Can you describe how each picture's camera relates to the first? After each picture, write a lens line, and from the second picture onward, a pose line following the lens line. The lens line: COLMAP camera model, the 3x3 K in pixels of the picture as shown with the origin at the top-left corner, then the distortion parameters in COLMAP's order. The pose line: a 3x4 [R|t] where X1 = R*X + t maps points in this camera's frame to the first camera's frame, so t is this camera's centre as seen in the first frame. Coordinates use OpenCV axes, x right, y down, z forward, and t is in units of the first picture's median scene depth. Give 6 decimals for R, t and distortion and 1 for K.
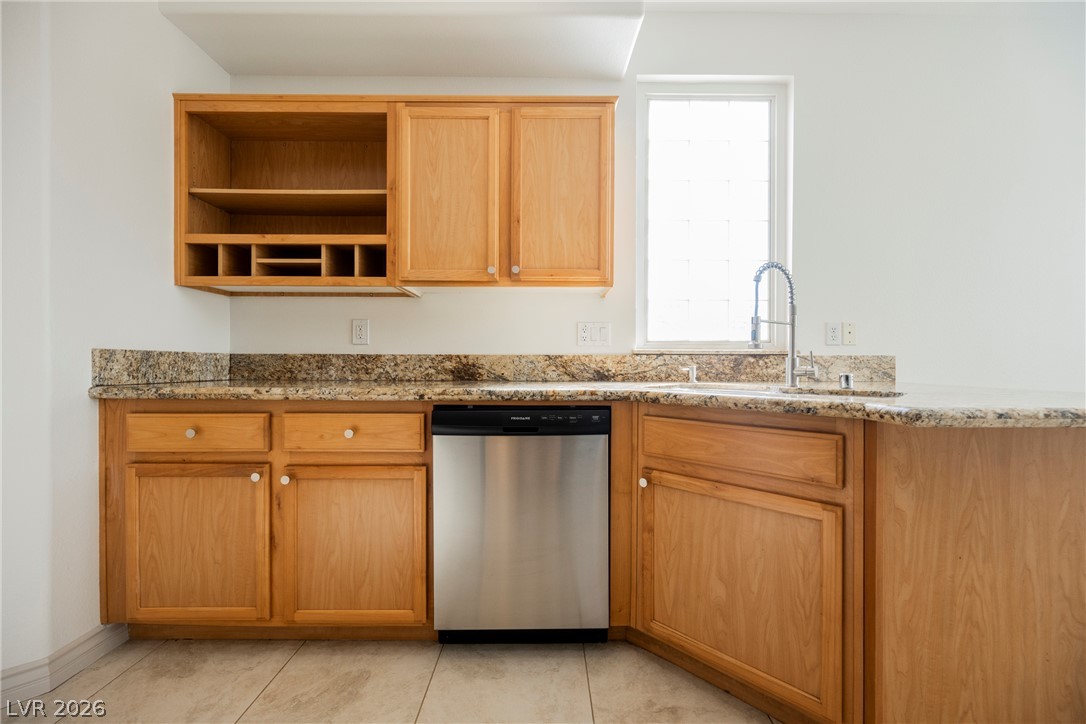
lens RADIAL K [[426.6, 0, 547.0], [0, 426.6, 366.1], [0, 0, 1]] dist [-0.001957, 0.000264]
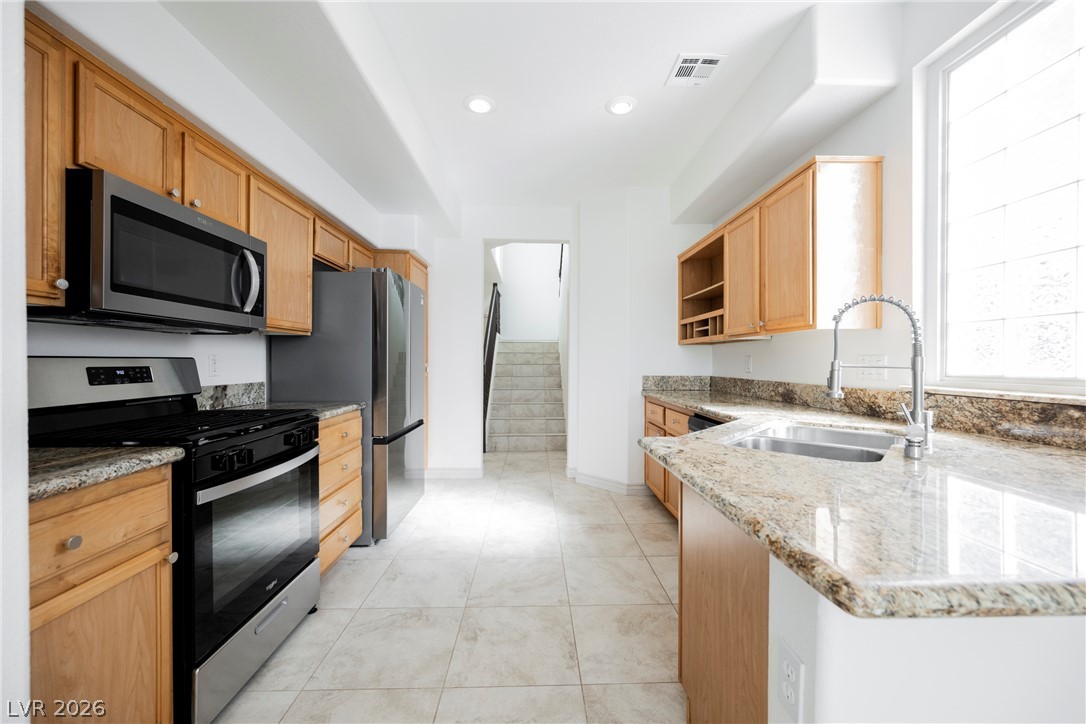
lens RADIAL K [[426.6, 0, 550.1], [0, 426.6, 360.1], [0, 0, 1]] dist [-0.001957, 0.000264]
pose [[0.035878, -0.004763, -0.999345, 1.066882], [-0.006865, 0.999964, -0.005013, -0.083236], [0.999333, 0.007040, 0.035844, 0.240513]]
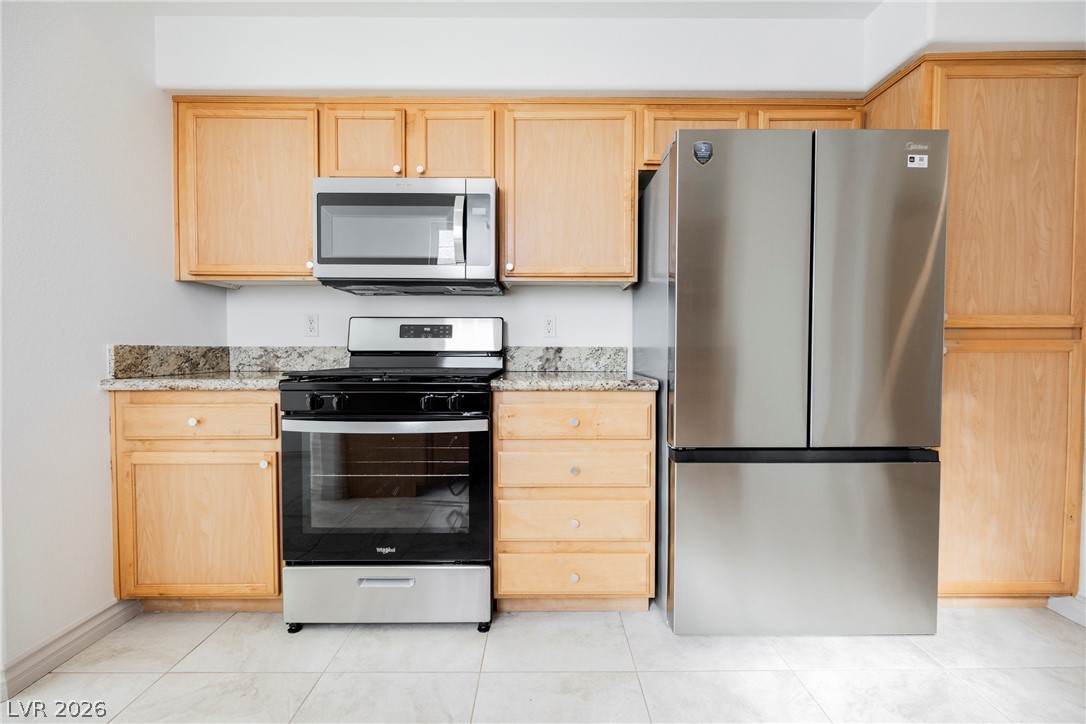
lens RADIAL K [[426.6, 0, 542.5], [0, 426.6, 360.3], [0, 0, 1]] dist [-0.001957, 0.000264]
pose [[-0.999982, -0.004633, -0.003882, -0.024943], [-0.004754, 0.999484, 0.031781, -0.018360], [0.003732, 0.031799, -0.999487, 0.486999]]
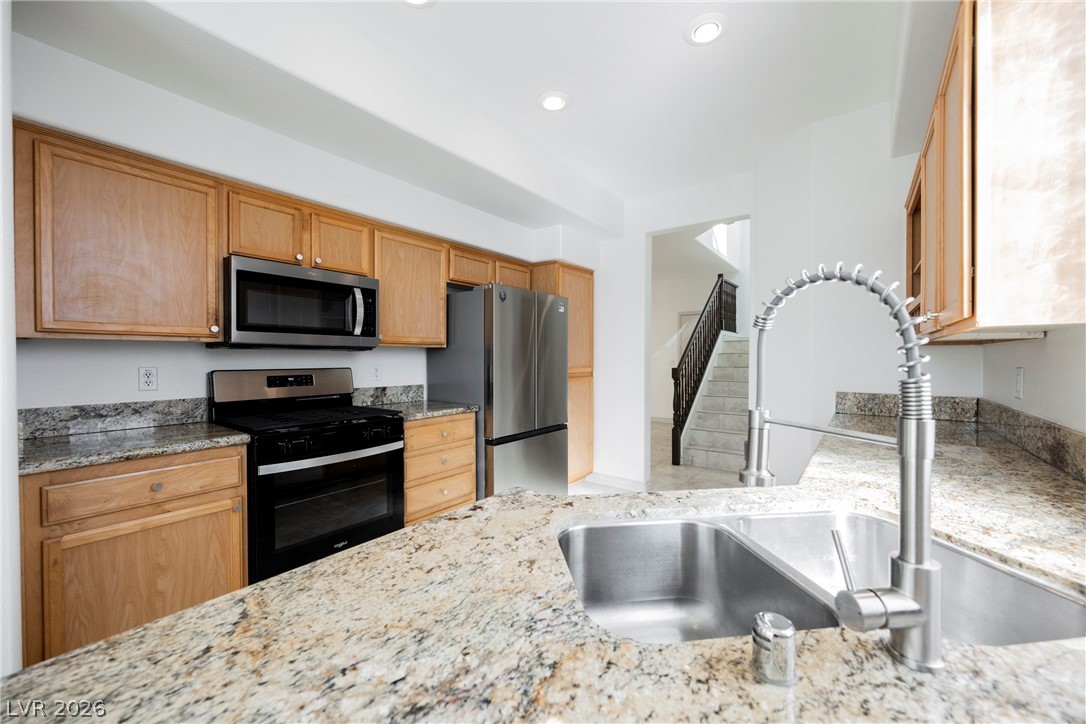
lens RADIAL K [[426.6, 0, 542.0], [0, 426.6, 359.9], [0, 0, 1]] dist [-0.001957, 0.000264]
pose [[-0.608305, 0.002340, -0.793700, 0.776311], [-0.006031, 0.999953, 0.007571, -0.126850], [0.793681, 0.009392, -0.608262, 0.777964]]
